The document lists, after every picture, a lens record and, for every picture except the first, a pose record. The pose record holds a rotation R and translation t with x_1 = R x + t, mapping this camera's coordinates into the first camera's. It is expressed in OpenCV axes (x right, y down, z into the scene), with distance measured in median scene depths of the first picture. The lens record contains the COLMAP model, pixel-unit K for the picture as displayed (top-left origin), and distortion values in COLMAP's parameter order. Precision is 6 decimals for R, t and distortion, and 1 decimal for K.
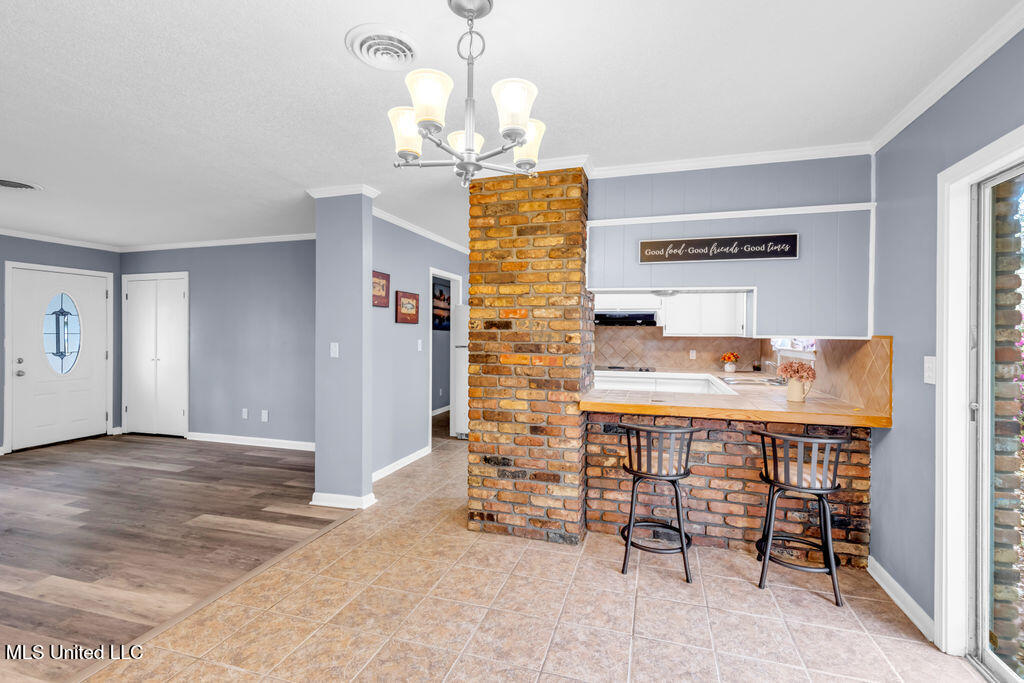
lens RADIAL K [[468.2, 0, 515.7], [0, 468.2, 336.7], [0, 0, 1]] dist [0.004510, 0.000998]
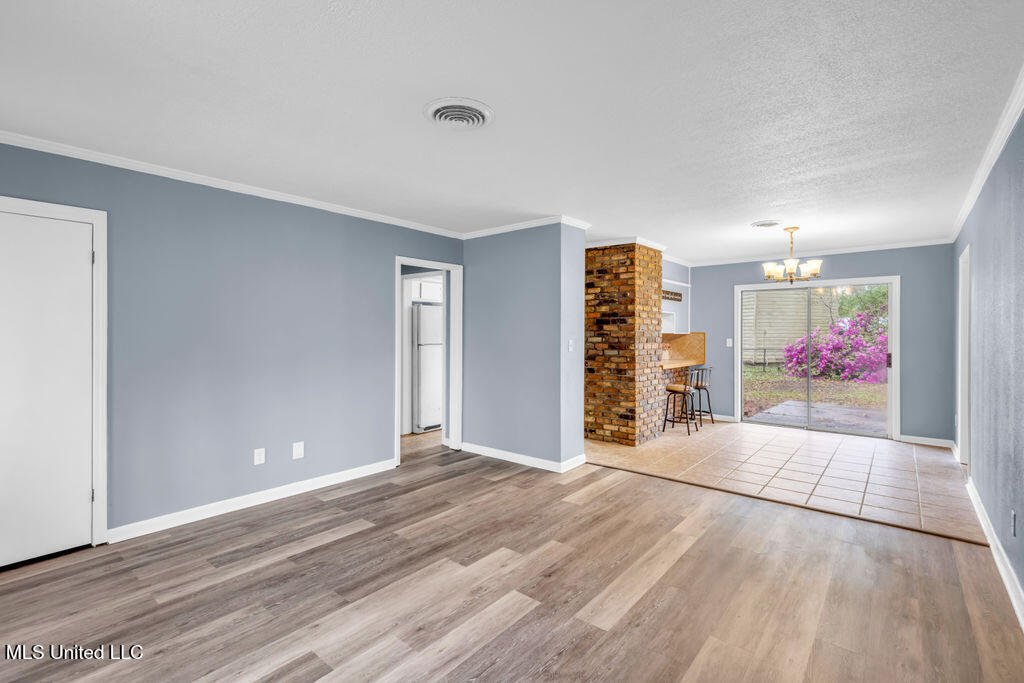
lens RADIAL K [[468.2, 0, 515.1], [0, 468.2, 338.2], [0, 0, 1]] dist [0.004510, 0.000998]
pose [[0.387665, -0.015898, 0.921663, -1.975542], [0.009216, 0.999868, 0.013370, -0.013701], [-0.921754, 0.003311, 0.387760, 0.787975]]
